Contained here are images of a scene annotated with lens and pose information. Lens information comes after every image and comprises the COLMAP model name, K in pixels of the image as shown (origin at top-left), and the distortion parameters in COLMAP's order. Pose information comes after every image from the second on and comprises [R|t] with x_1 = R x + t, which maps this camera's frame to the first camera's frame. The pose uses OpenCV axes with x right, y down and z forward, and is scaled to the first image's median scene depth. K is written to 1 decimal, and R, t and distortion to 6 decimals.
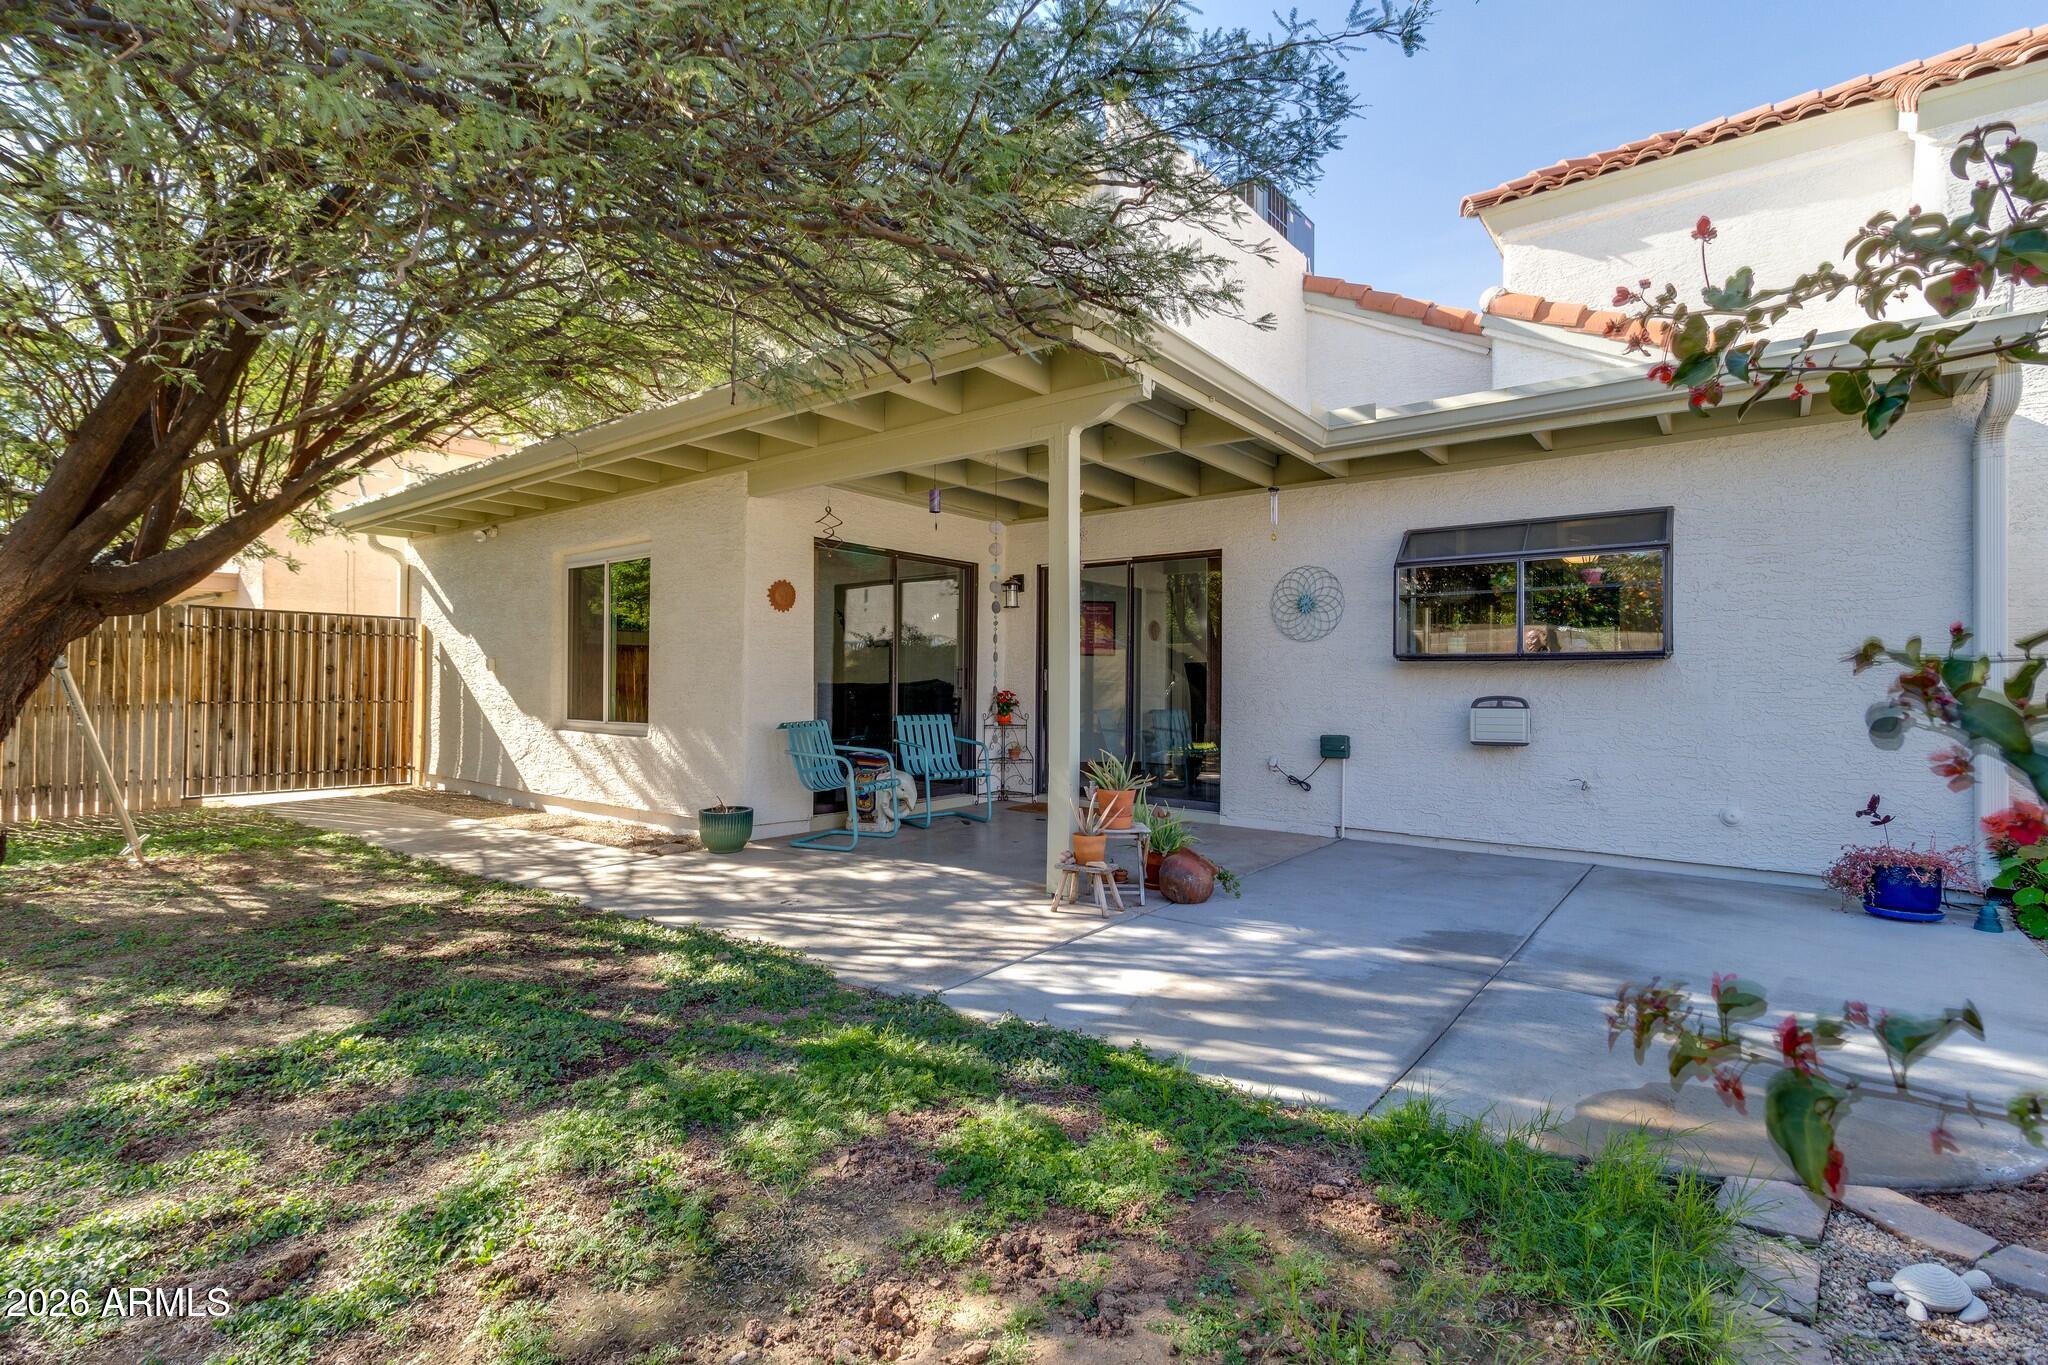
lens RADIAL K [[943.3, 0, 1038.3], [0, 943.3, 678.0], [0, 0, 1]] dist [0.003114, -0.000340]
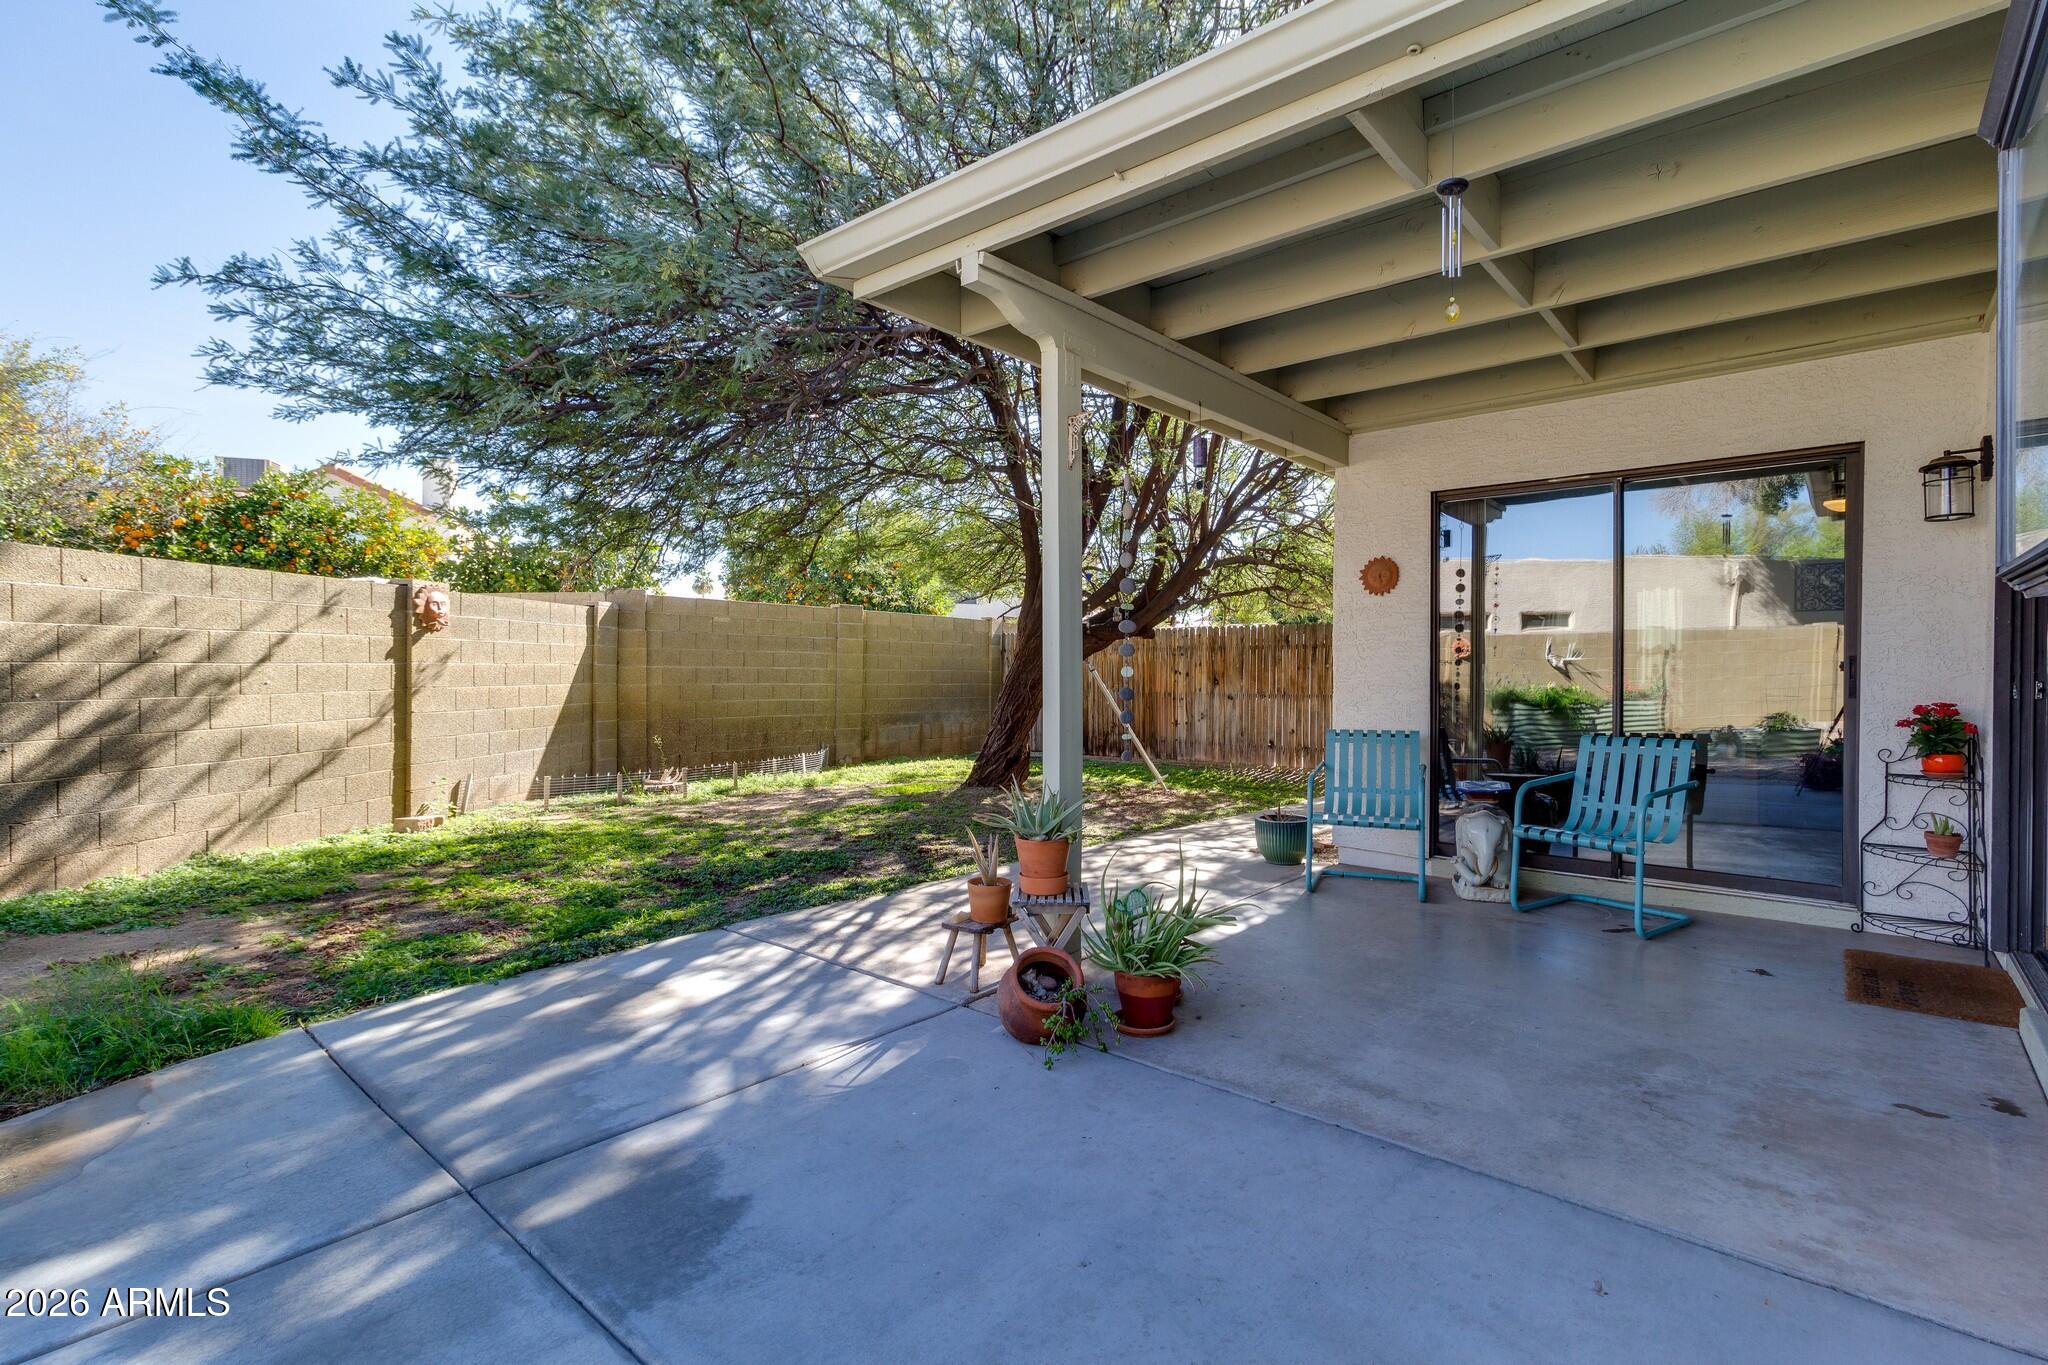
lens RADIAL K [[943.3, 0, 1036.5], [0, 943.3, 676.8], [0, 0, 1]] dist [0.003114, -0.000340]
pose [[-0.061927, -0.003114, -0.998076, 0.776794], [-0.002491, 0.999993, -0.002965, 0.005063], [0.998078, 0.002303, -0.061934, 1.038098]]
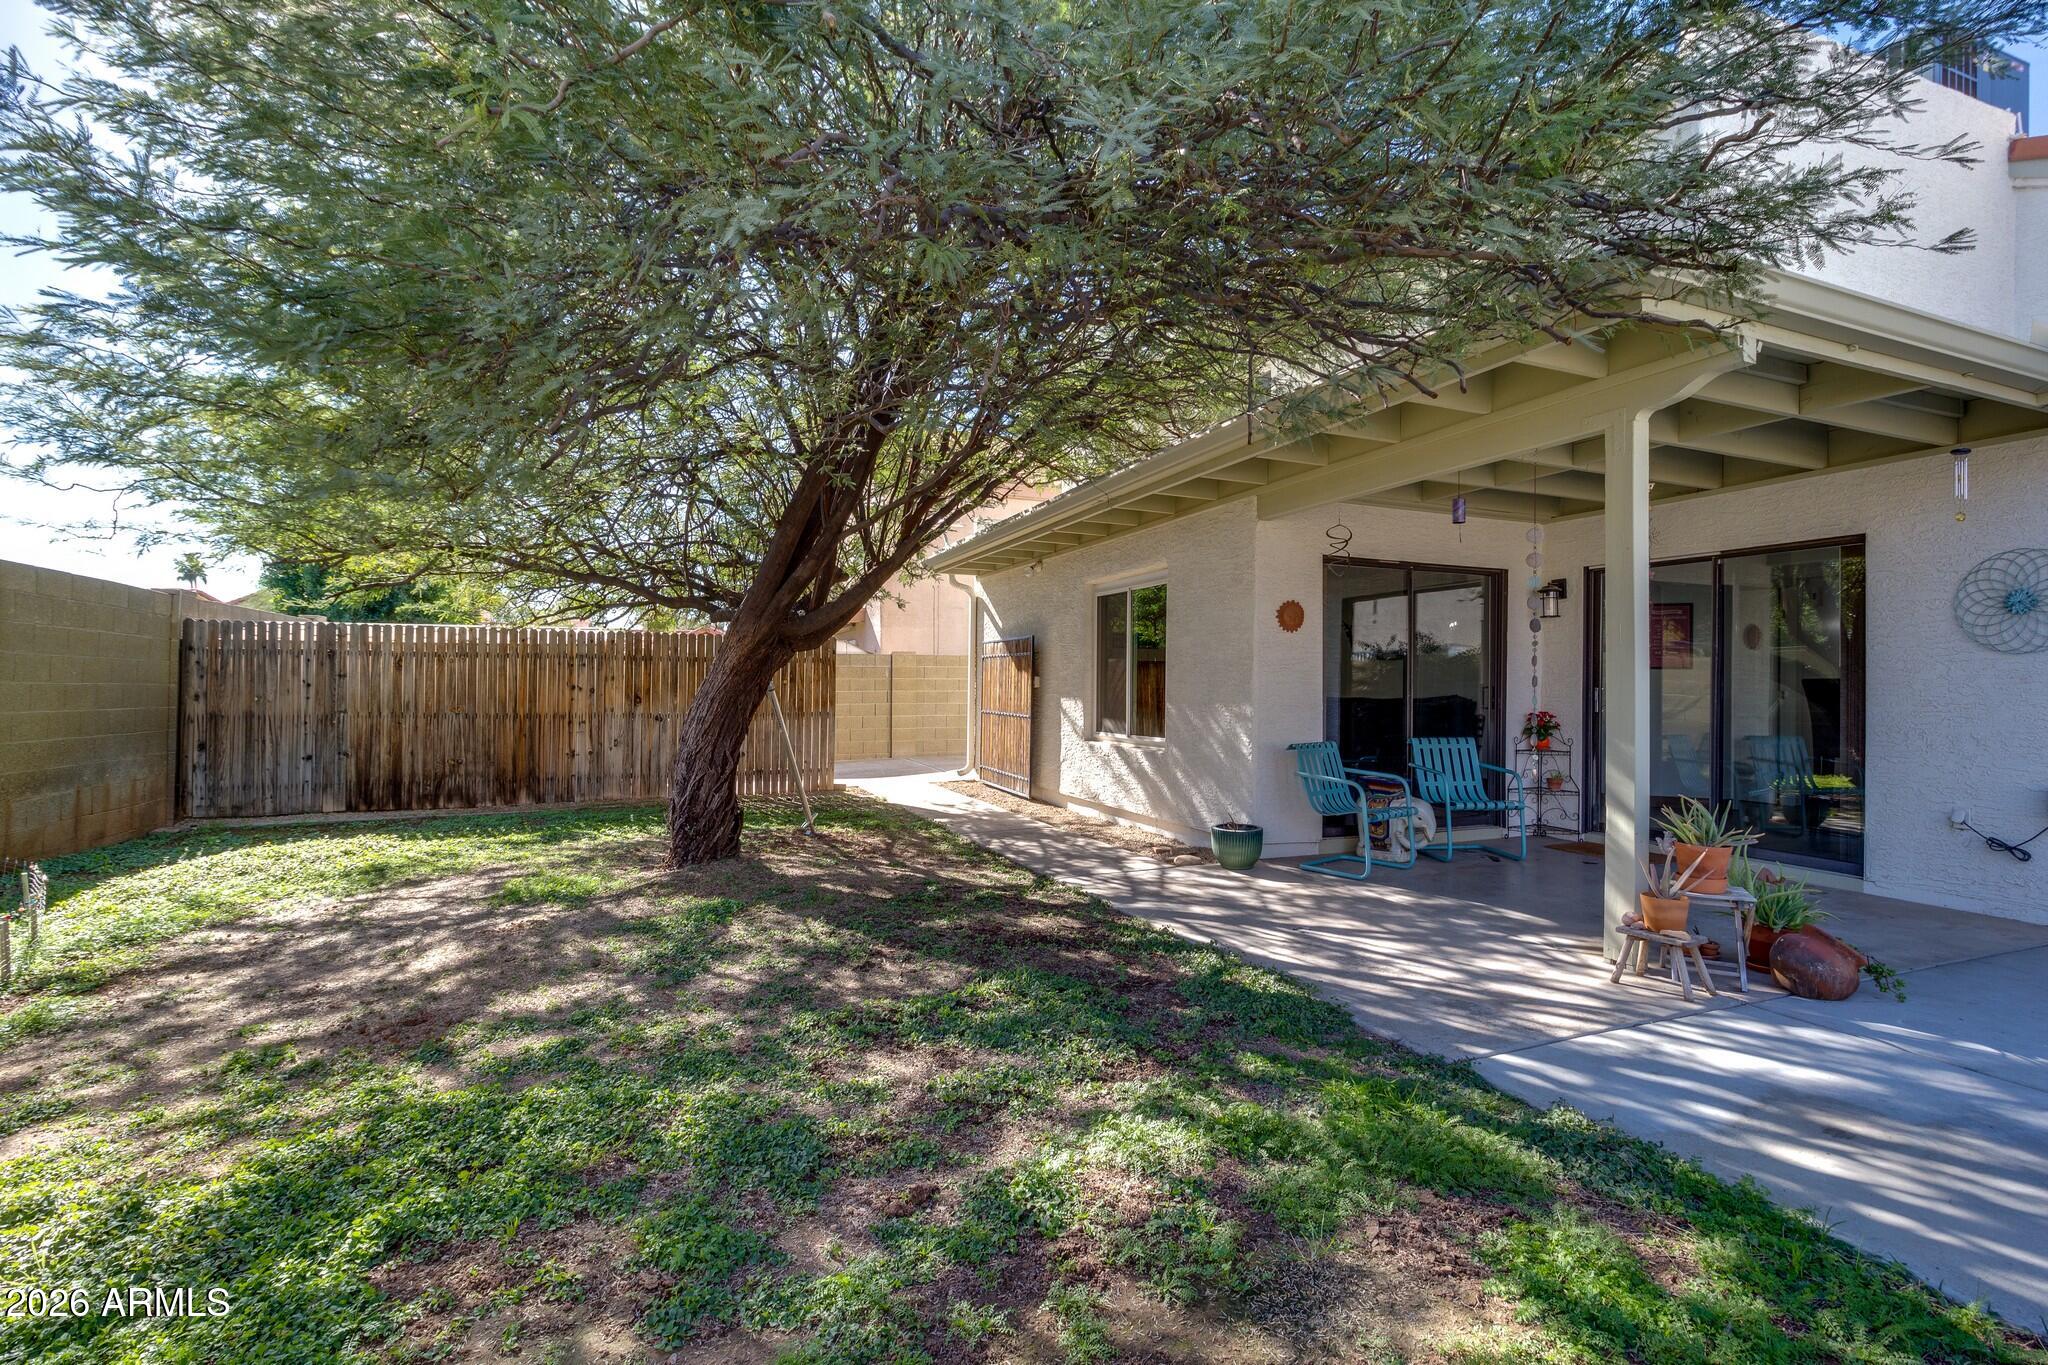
lens RADIAL K [[943.3, 0, 1036.0], [0, 943.3, 685.1], [0, 0, 1]] dist [0.003114, -0.000340]
pose [[0.866055, -0.001869, -0.499946, -0.007678], [0.000084, 0.999994, -0.003592, -0.014455], [0.499949, 0.003069, 0.866049, -0.002169]]
